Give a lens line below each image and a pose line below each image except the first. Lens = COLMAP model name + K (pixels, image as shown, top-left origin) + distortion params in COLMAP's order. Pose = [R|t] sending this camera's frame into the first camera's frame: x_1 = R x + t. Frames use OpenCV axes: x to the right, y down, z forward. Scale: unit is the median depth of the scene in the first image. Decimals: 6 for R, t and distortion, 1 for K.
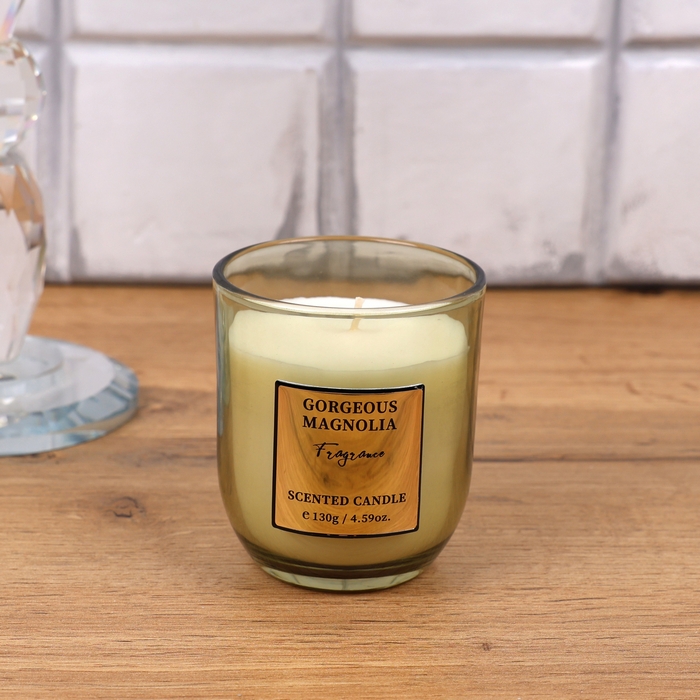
lens RADIAL K [[2330.6, 0, 348.1], [0, 2330.6, 341.4], [0, 0, 1]] dist [0.074930, 0.000000]
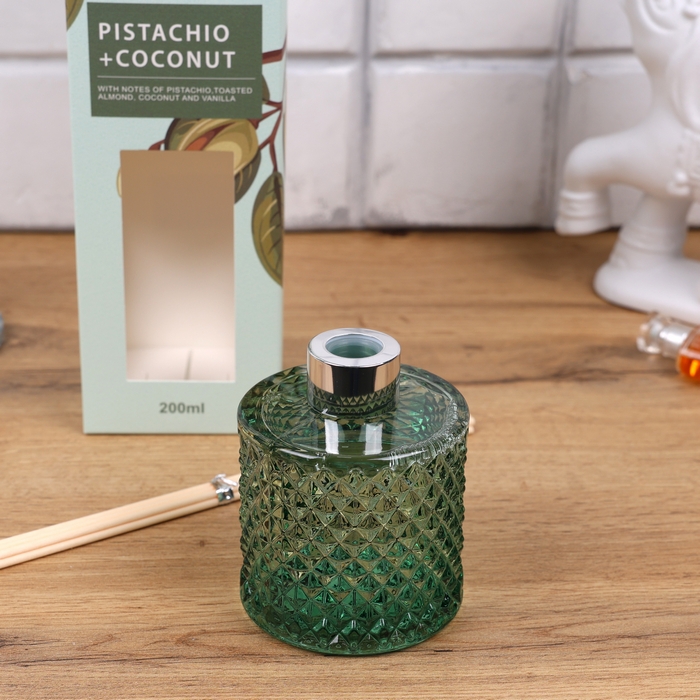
lens RADIAL K [[1902.3, 0, 355.5], [0, 1902.3, 340.9], [0, 0, 1]] dist [0.045002, 0.000000]
pose [[0.999964, -0.008521, -0.000566, 0.137234], [0.008529, 0.993351, 0.114811, -0.114240], [-0.000416, -0.114812, 0.993387, -0.145115]]
